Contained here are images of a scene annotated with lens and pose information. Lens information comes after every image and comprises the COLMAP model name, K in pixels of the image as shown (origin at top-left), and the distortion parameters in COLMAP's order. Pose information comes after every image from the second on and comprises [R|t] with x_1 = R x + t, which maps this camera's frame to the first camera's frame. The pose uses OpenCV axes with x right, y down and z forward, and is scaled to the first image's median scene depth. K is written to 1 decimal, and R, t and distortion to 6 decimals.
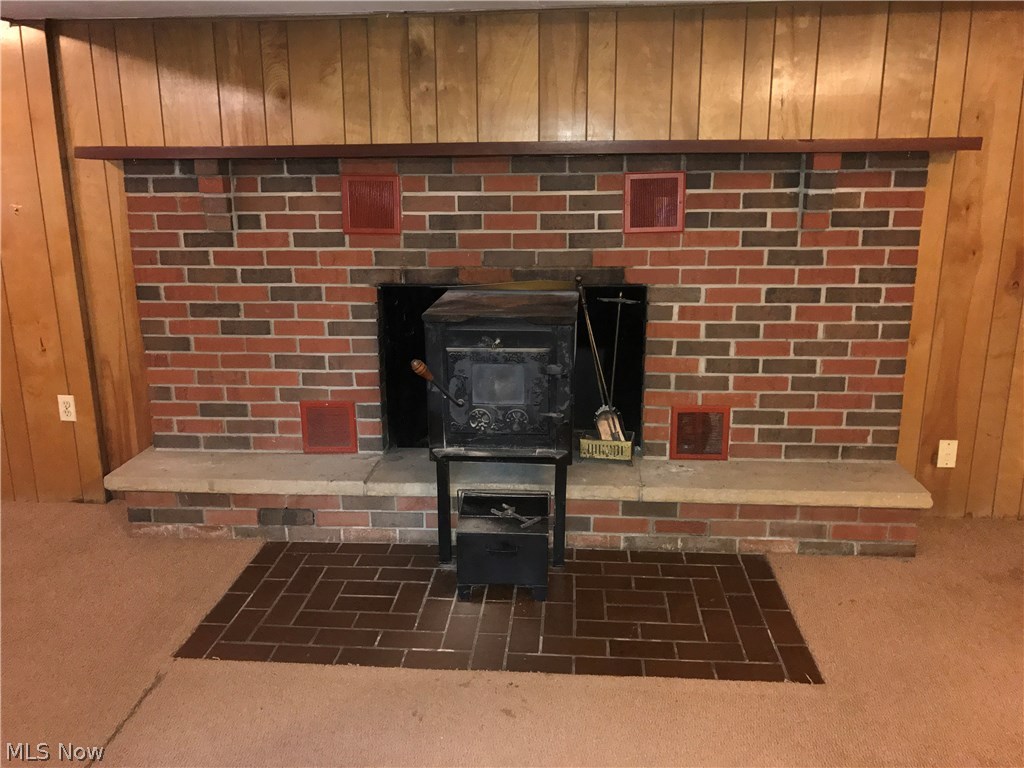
lens RADIAL K [[833.5, 0, 517.9], [0, 833.5, 376.3], [0, 0, 1]] dist [0.064922, -0.079307]
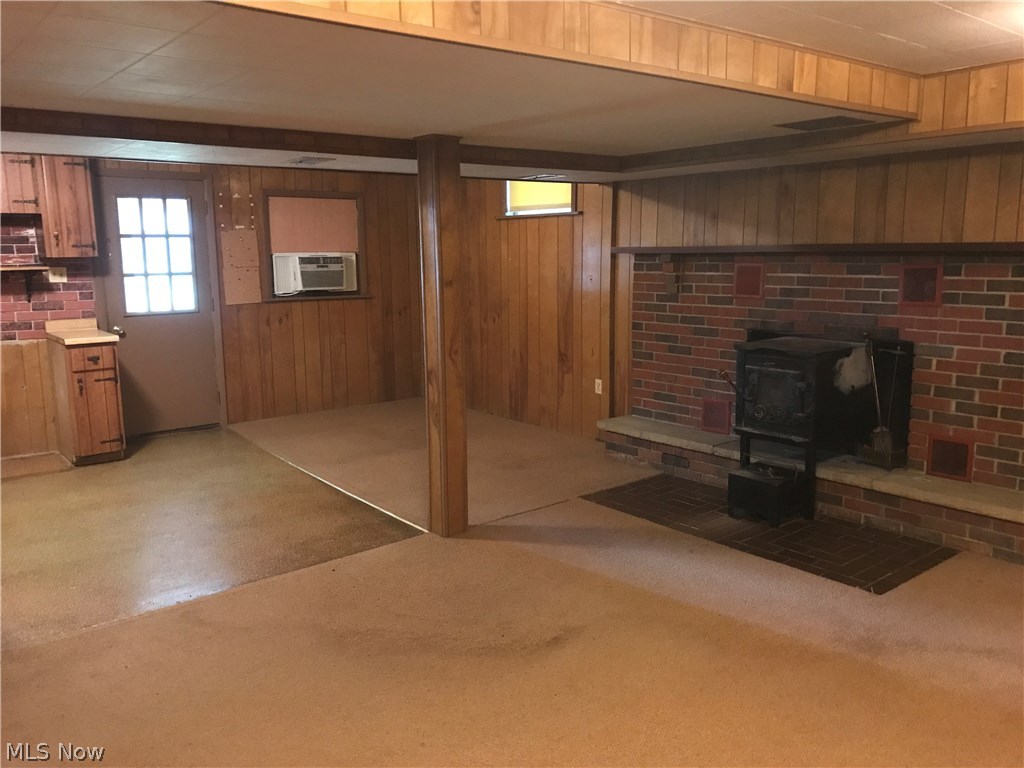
lens RADIAL K [[833.5, 0, 517.9], [0, 833.5, 376.3], [0, 0, 1]] dist [0.064922, -0.079307]
pose [[0.694930, 0.110756, -0.710496, 0.690582], [-0.164884, 0.986284, -0.007524, 0.064820], [0.699918, 0.122378, 0.703661, -0.437993]]
